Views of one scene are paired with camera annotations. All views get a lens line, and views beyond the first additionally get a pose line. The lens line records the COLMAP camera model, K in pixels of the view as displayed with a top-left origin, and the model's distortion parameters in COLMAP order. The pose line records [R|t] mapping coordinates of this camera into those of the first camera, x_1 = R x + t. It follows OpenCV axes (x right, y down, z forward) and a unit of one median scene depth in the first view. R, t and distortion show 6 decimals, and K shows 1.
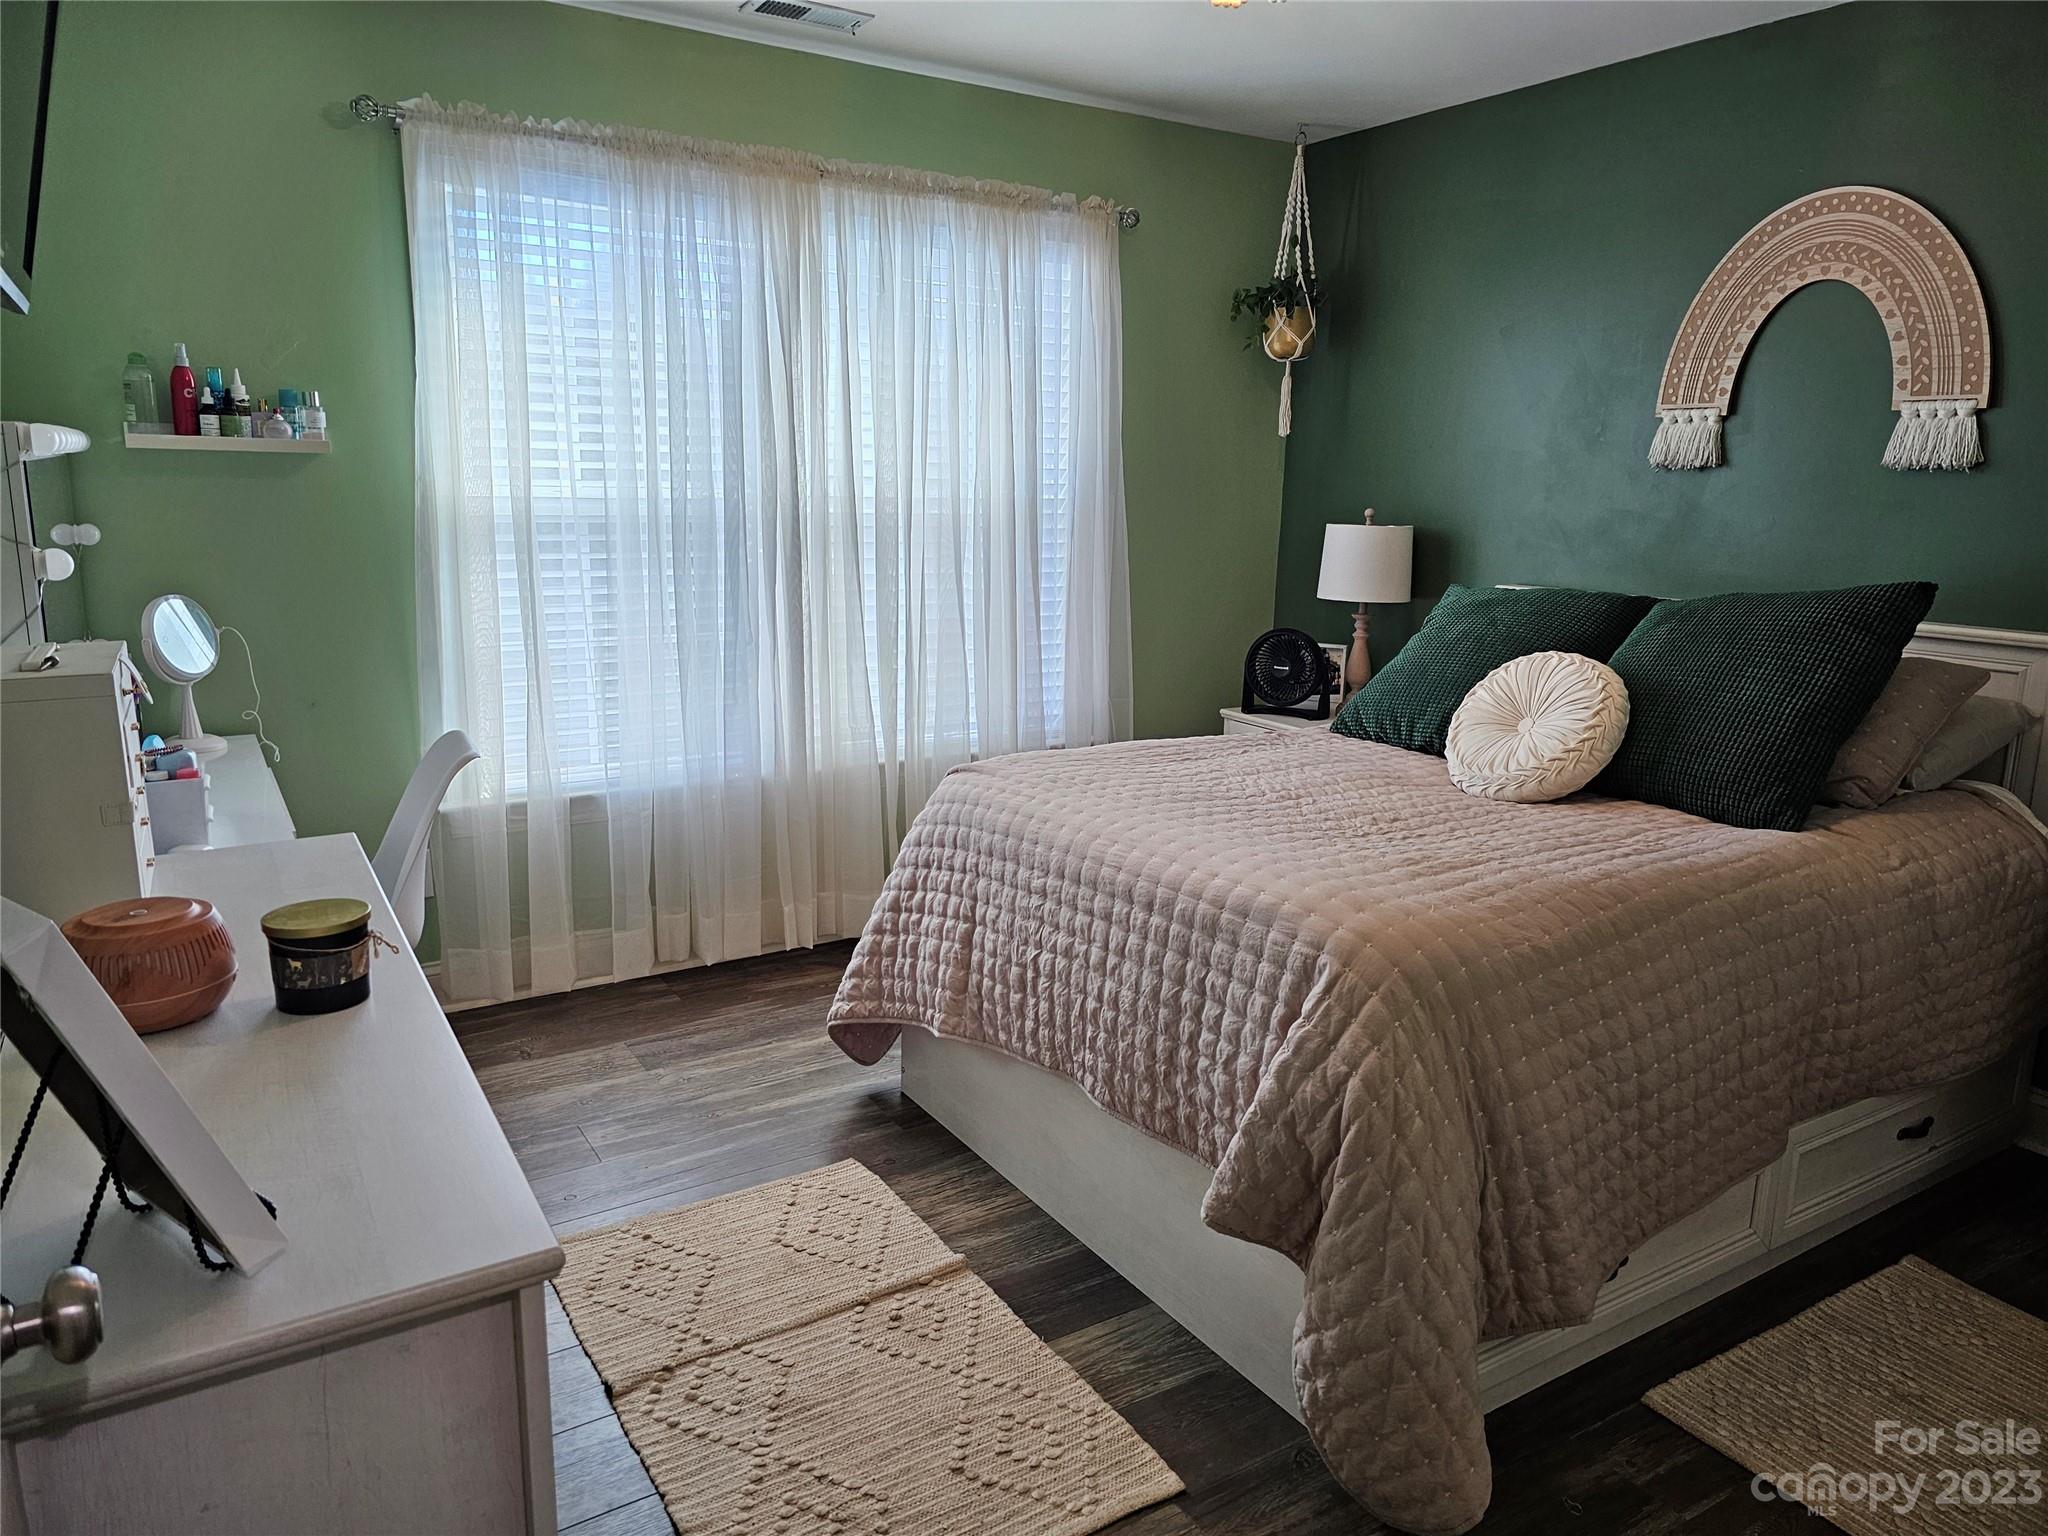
lens RADIAL K [[1369.5, 0, 1023.7], [0, 1369.5, 765.5], [0, 0, 1]] dist [0.001857, -0.004811]
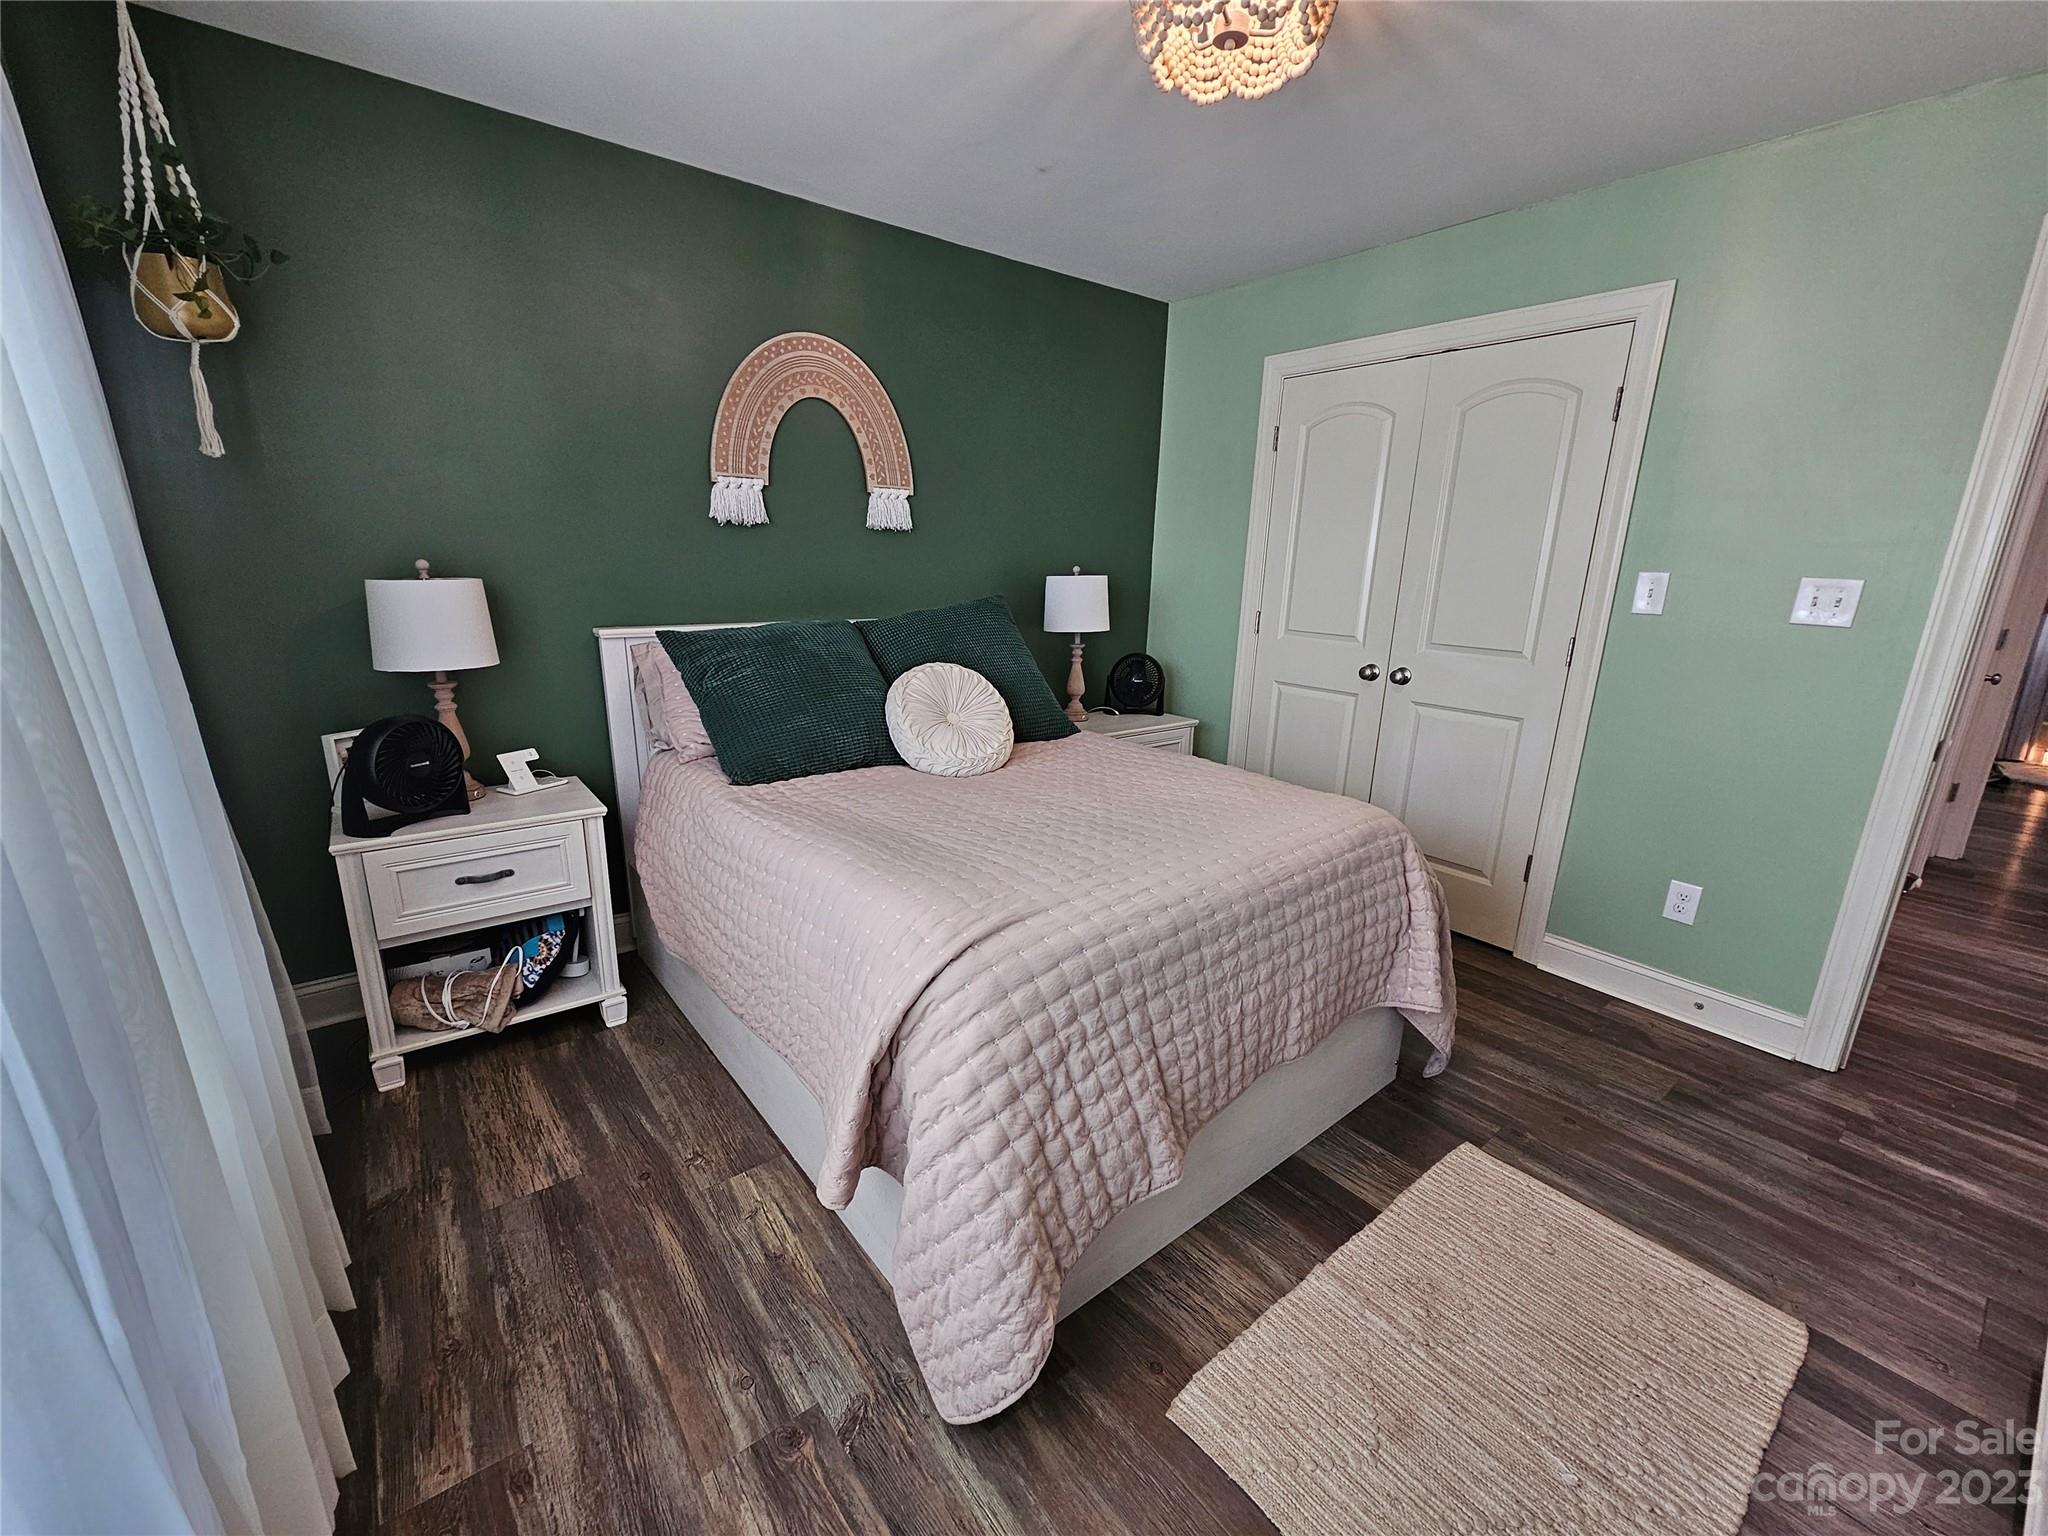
lens RADIAL K [[836.4, 0, 1019.6], [0, 836.4, 776.6], [0, 0, 1]] dist [0.002531, 0.002021]
pose [[-0.114511, -0.271881, 0.955493, -0.450110], [0.184792, 0.939204, 0.289393, -0.200207], [-0.976084, 0.209706, -0.057308, 0.974159]]
